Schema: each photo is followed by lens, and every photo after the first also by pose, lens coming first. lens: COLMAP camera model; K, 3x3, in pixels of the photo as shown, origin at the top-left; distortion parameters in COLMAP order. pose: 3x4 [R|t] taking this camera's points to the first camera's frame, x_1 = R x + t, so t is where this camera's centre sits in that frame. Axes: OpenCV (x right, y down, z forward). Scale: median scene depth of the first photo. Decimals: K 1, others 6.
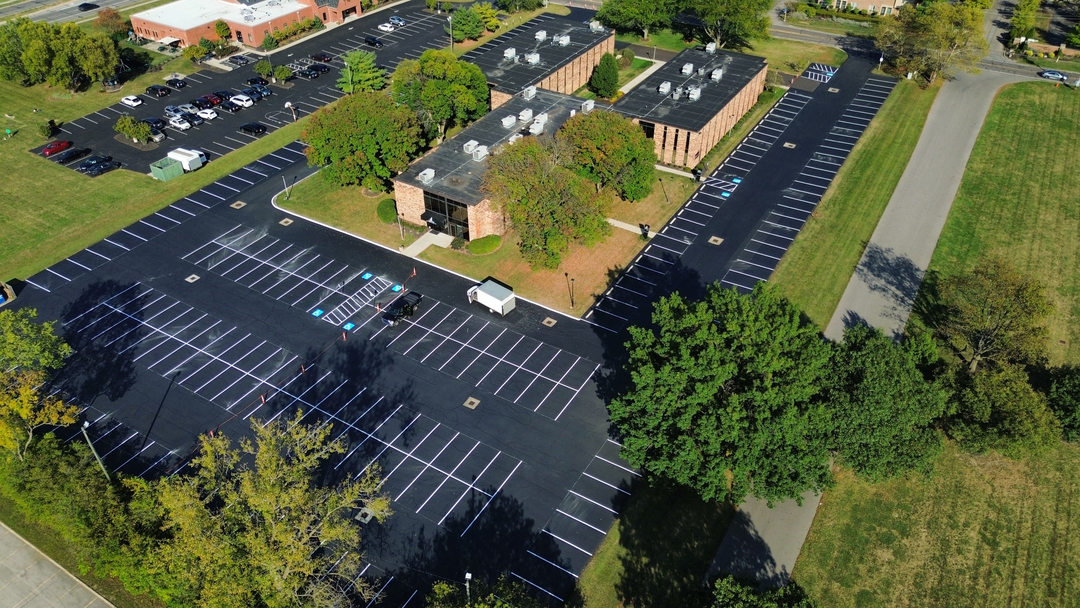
lens RADIAL K [[772.6, 0, 540.6], [0, 772.6, 304.2], [0, 0, 1]] dist [0.047747, -0.032106]
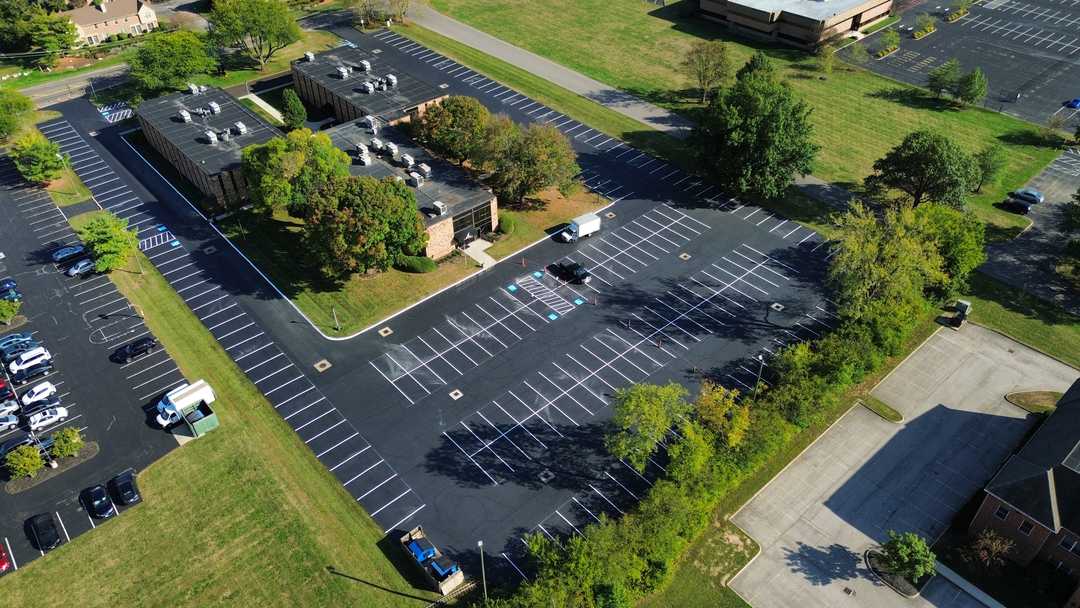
lens RADIAL K [[772.6, 0, 539.7], [0, 772.6, 304.7], [0, 0, 1]] dist [0.047747, -0.032106]
pose [[0.296085, -0.603327, 0.740493, -0.977601], [0.592484, 0.724093, 0.353061, -0.361602], [-0.749197, 0.334194, 0.571855, 0.305525]]
